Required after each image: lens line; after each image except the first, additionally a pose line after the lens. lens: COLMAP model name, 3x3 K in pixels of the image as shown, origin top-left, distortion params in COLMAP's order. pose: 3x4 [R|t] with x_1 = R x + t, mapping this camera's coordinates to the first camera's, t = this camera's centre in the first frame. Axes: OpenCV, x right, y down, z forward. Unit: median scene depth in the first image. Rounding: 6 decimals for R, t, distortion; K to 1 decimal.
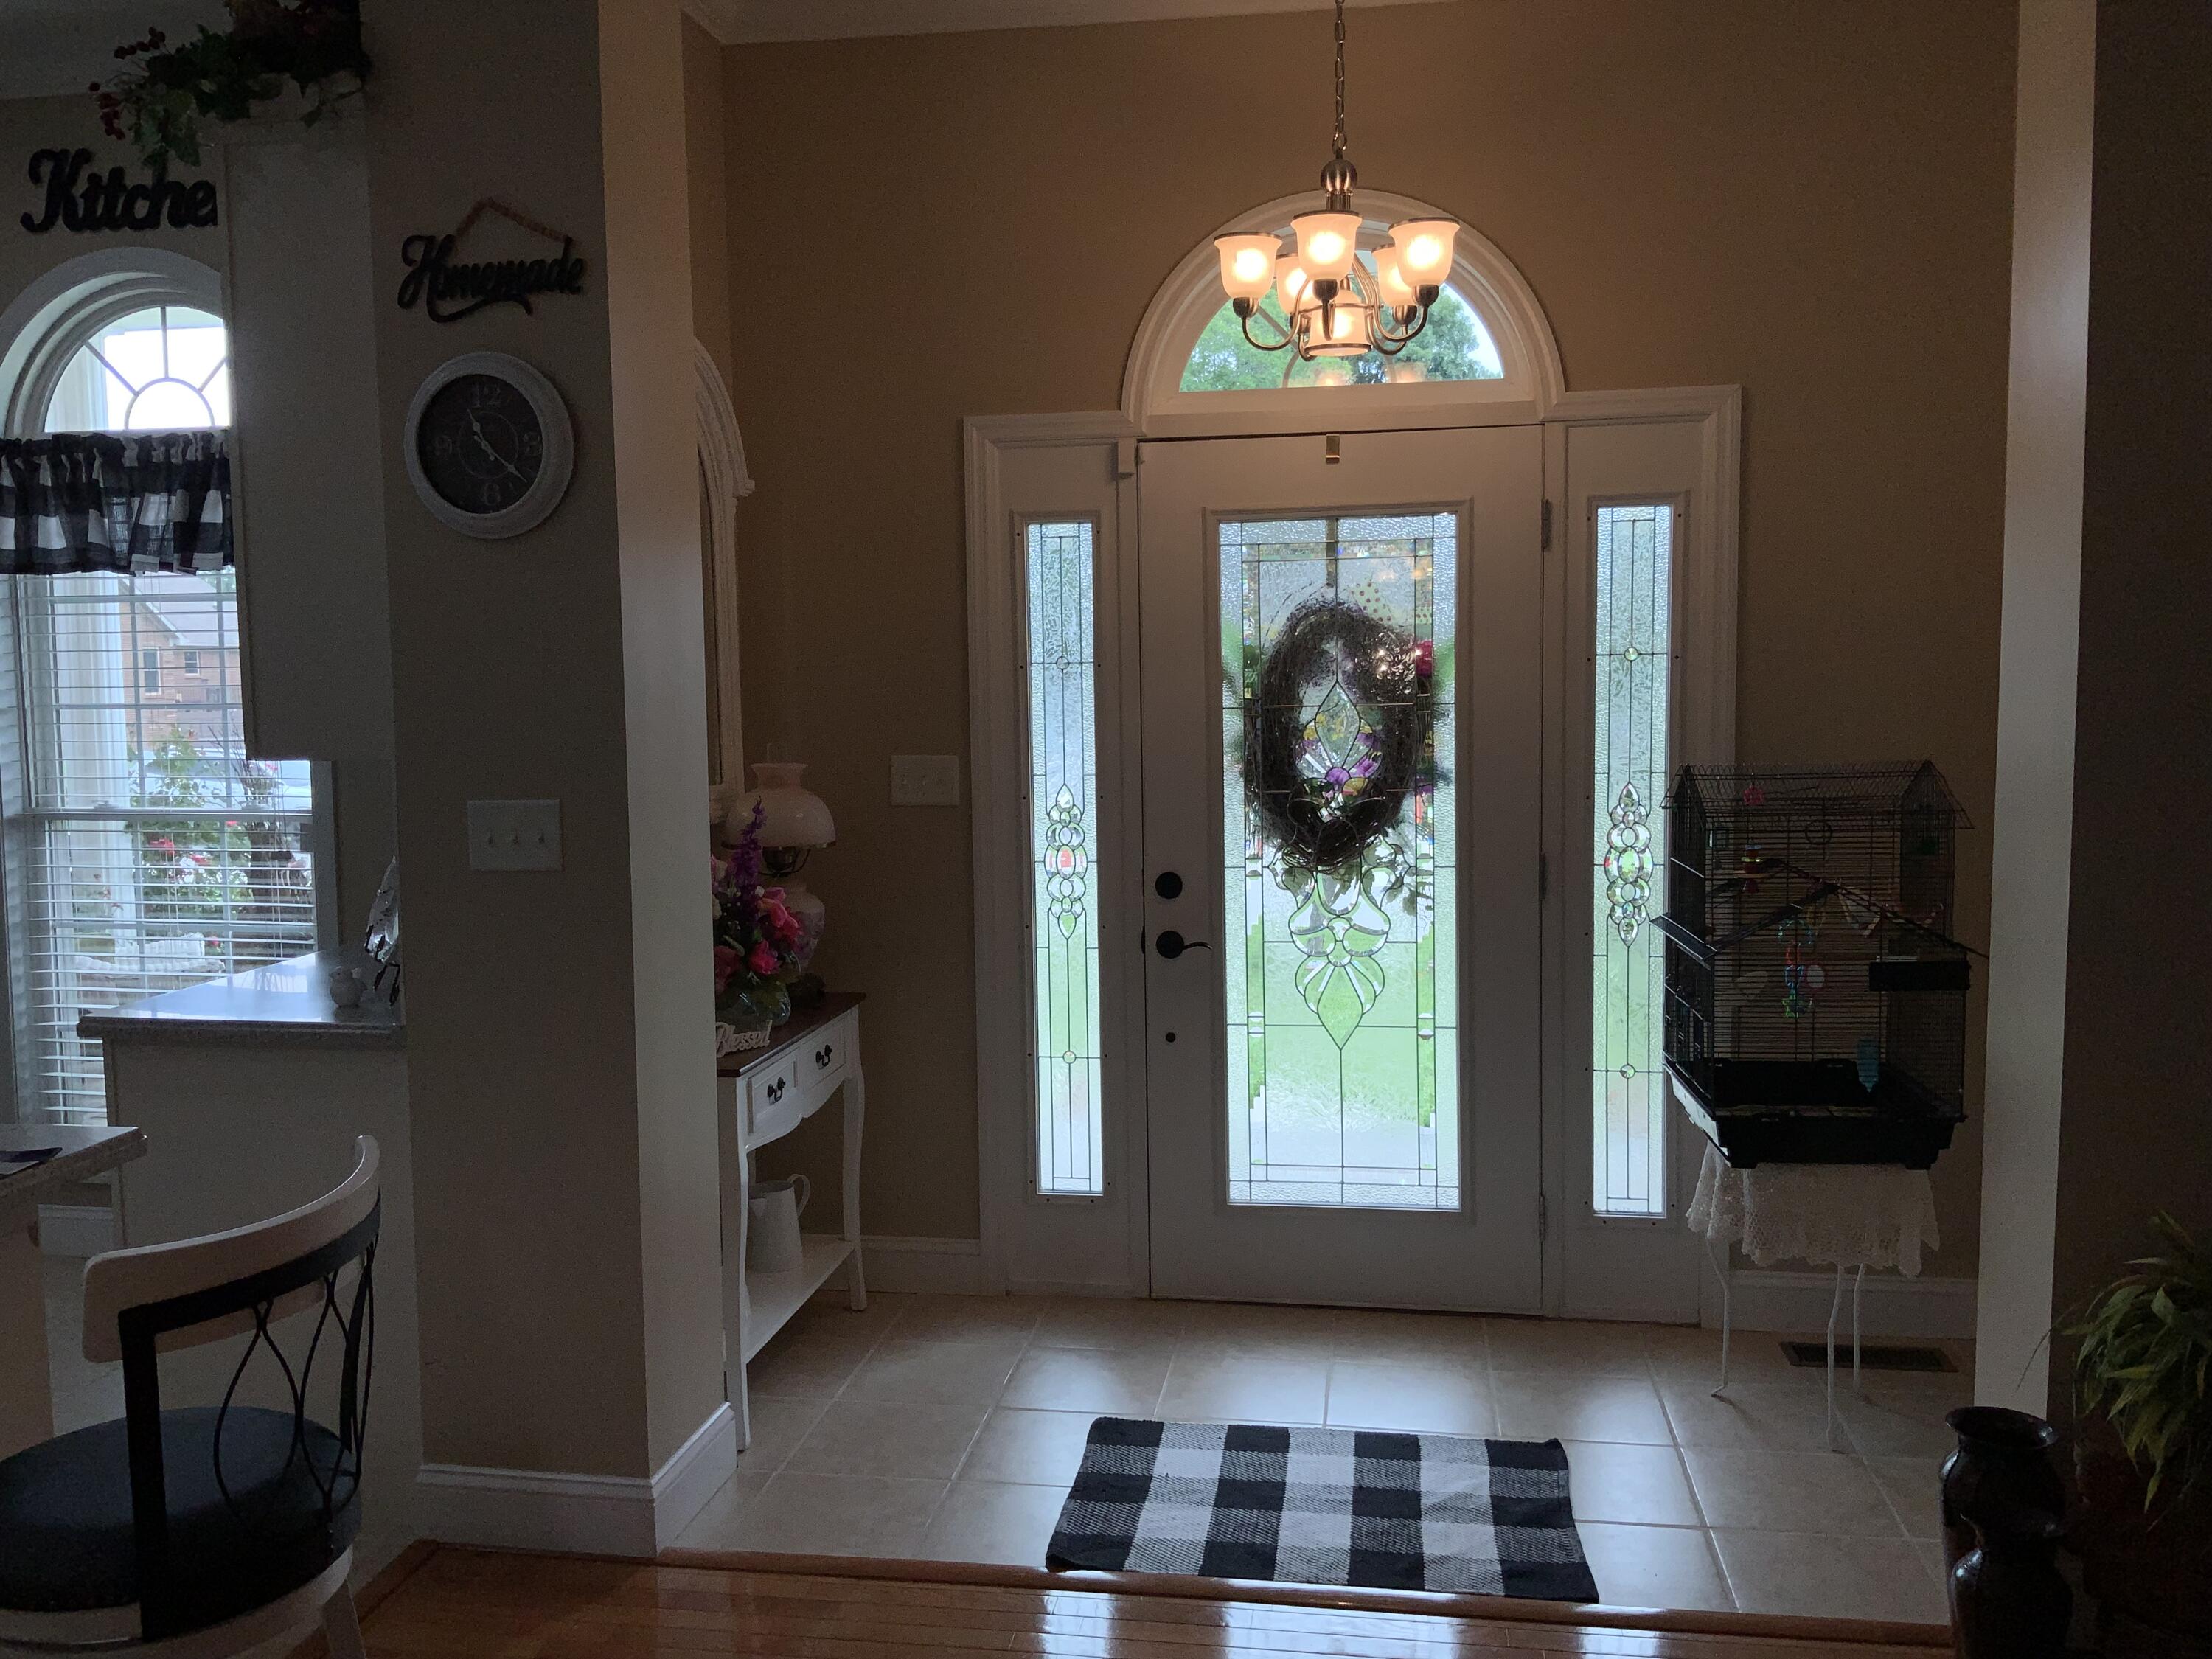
lens RADIAL K [[1851.3, 0, 1106.0], [0, 1851.3, 829.5], [0, 0, 1]] dist [0.082240, -0.118414]
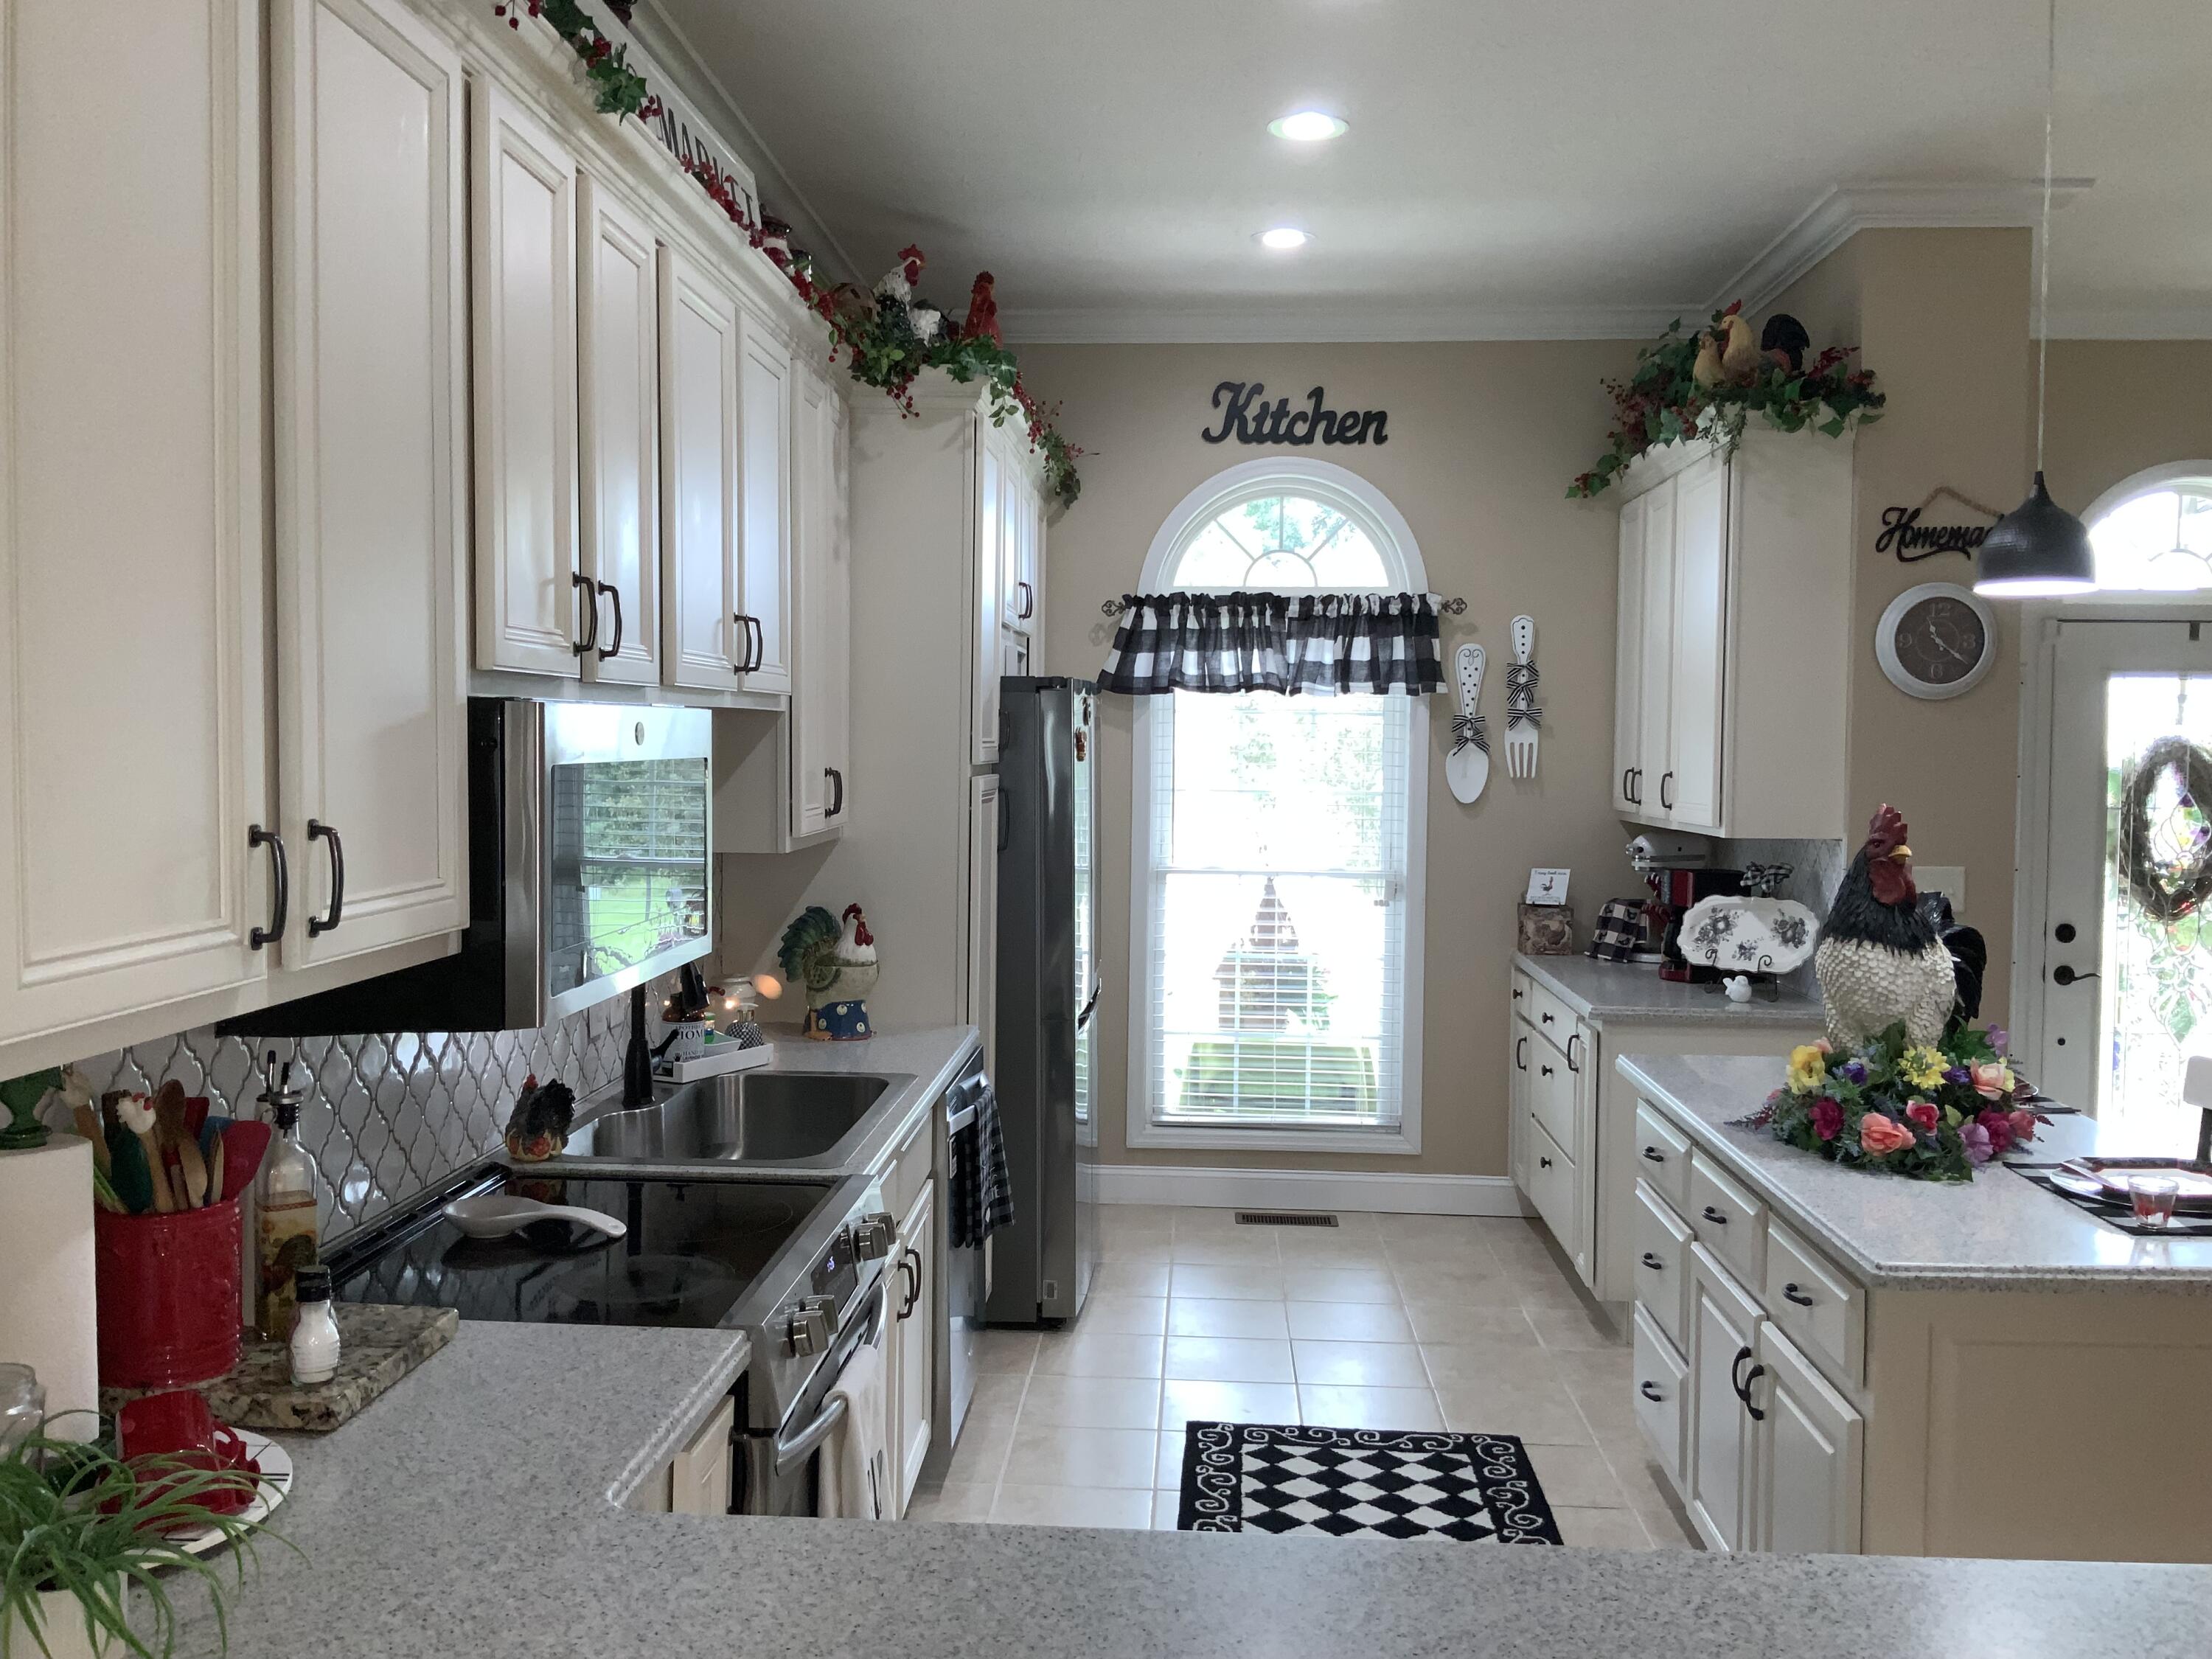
lens RADIAL K [[1851.3, 0, 1106.0], [0, 1851.3, 829.5], [0, 0, 1]] dist [0.082240, -0.118414]
pose [[0.995196, 0.019783, 0.095886, -0.826183], [-0.016031, 0.999081, -0.039742, 0.018130], [-0.096584, 0.038013, 0.994599, -0.343589]]
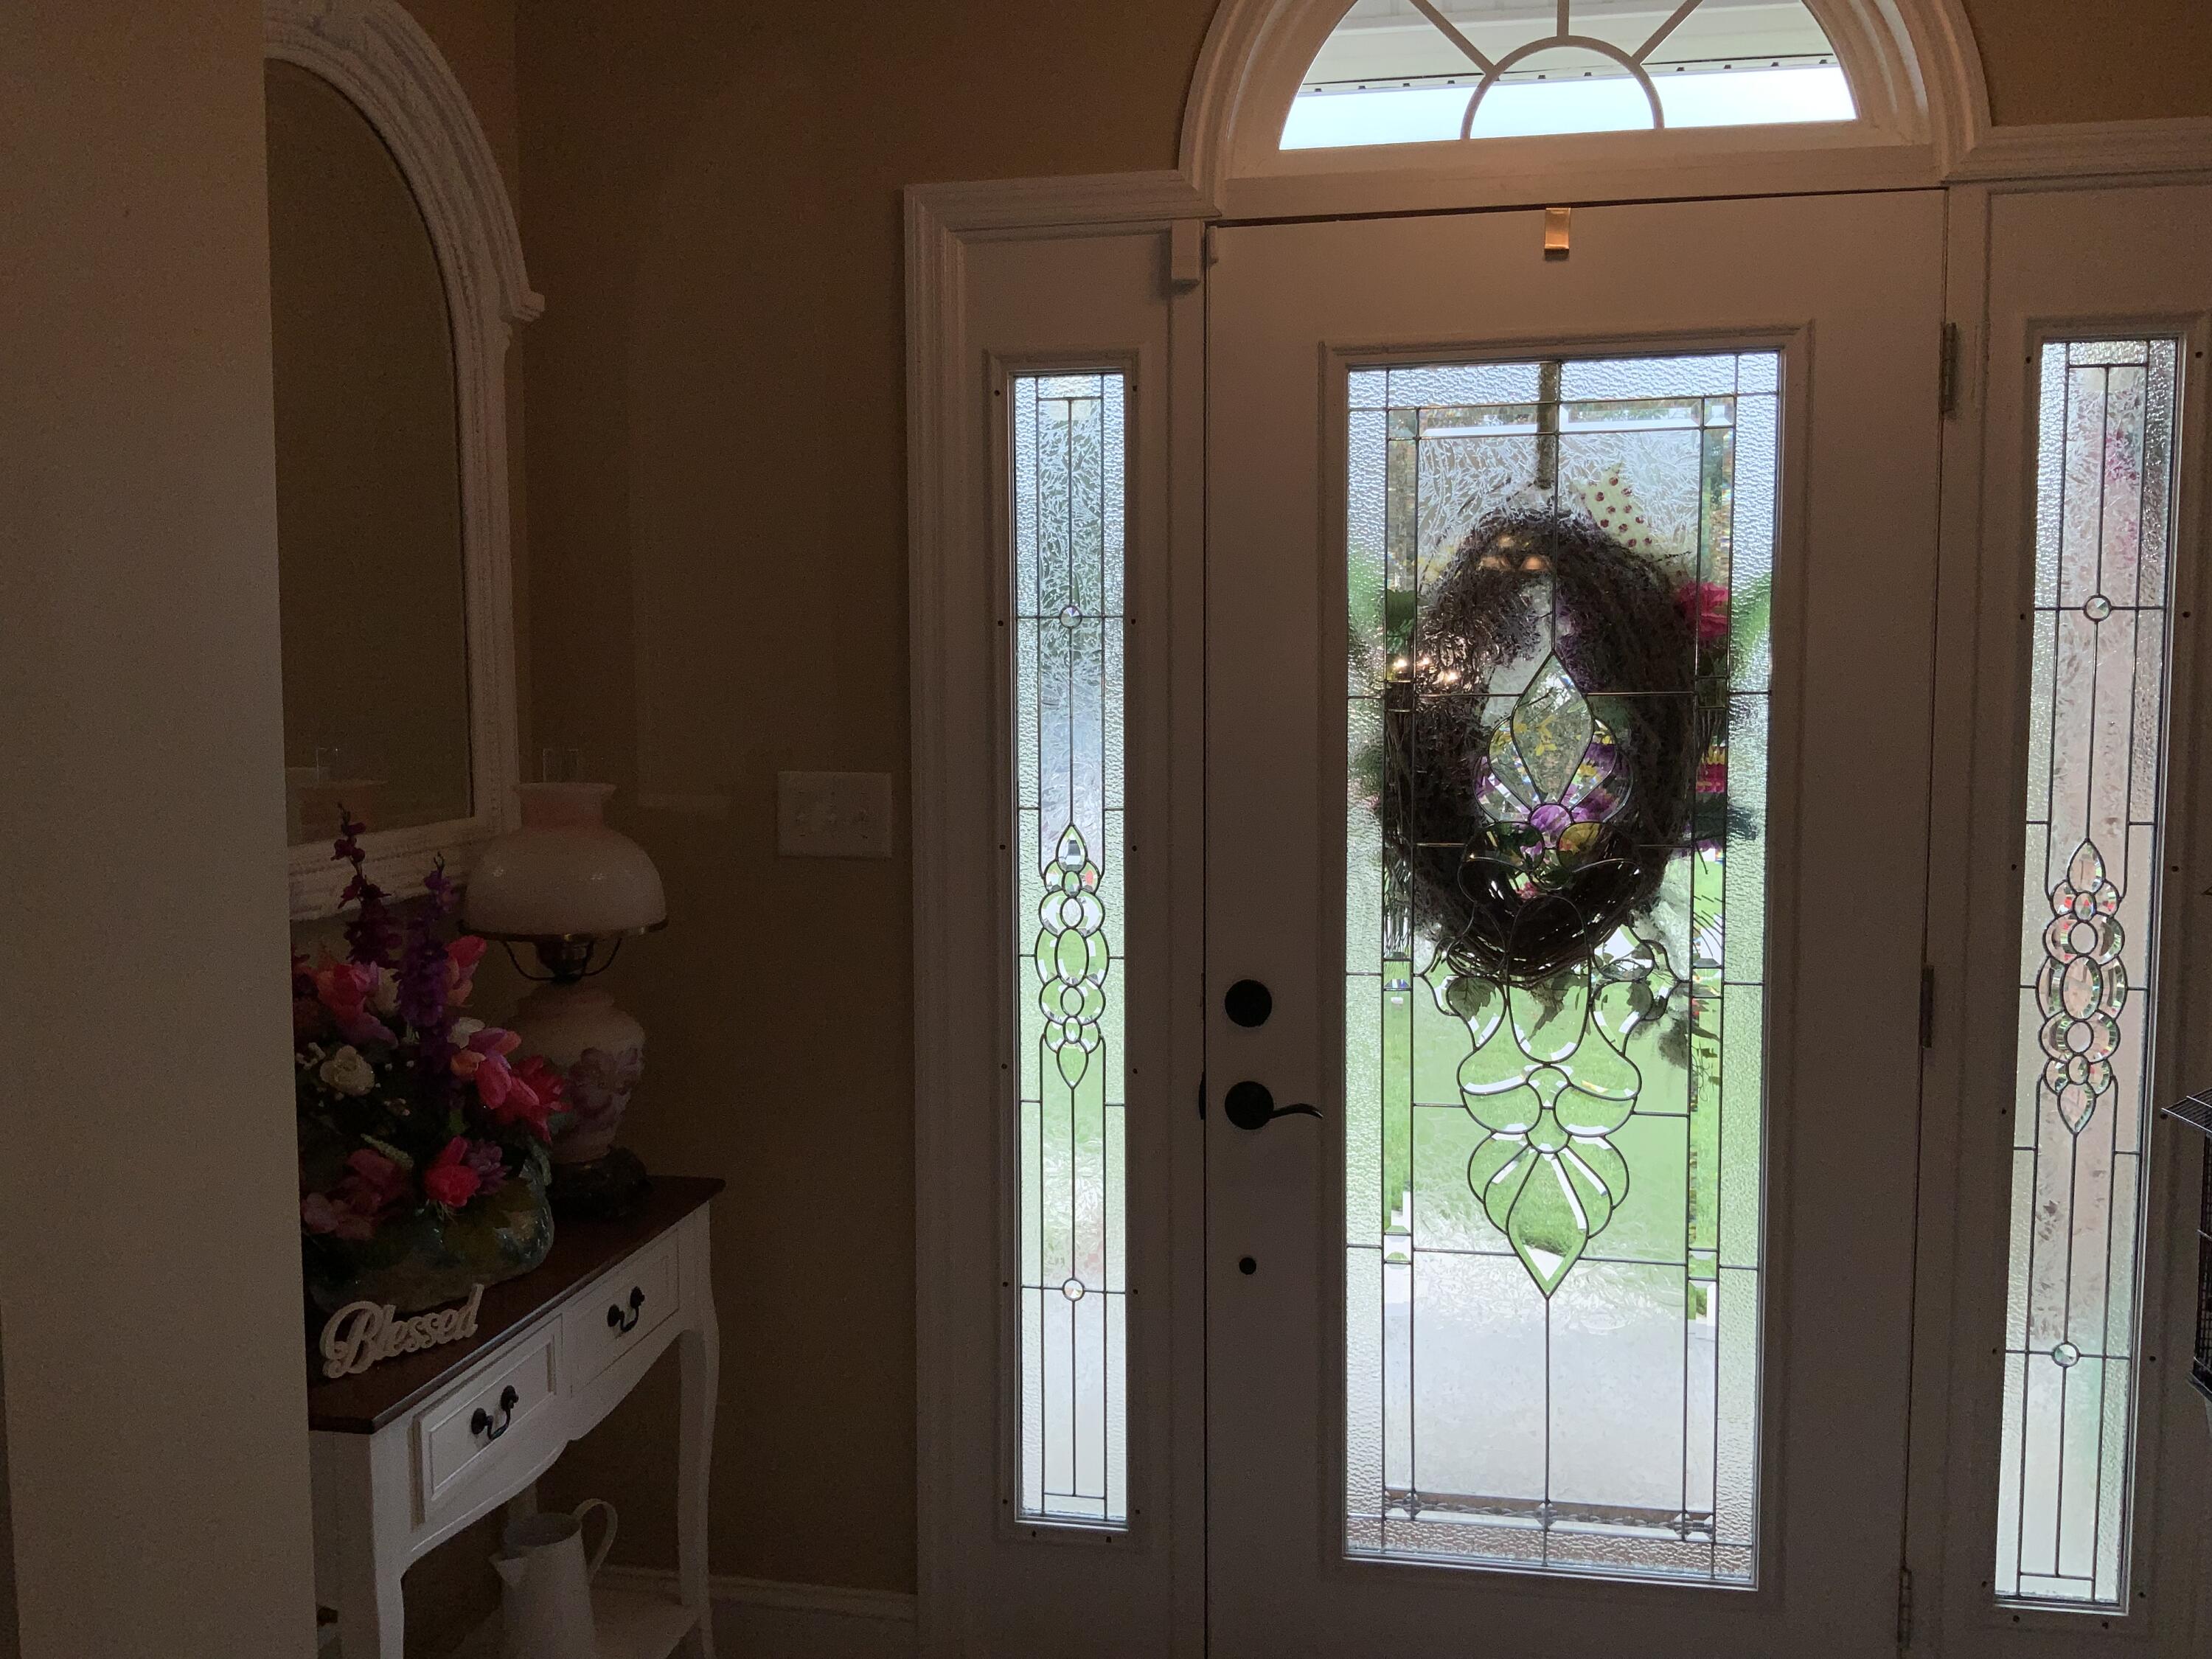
lens RADIAL K [[1851.3, 0, 1106.0], [0, 1851.3, 829.5], [0, 0, 1]] dist [0.082240, -0.118414]
pose [[0.999630, 0.014586, -0.022972, 0.002040], [-0.014756, 0.999865, -0.007249, -0.019363], [0.022863, 0.007586, 0.999710, 0.424332]]
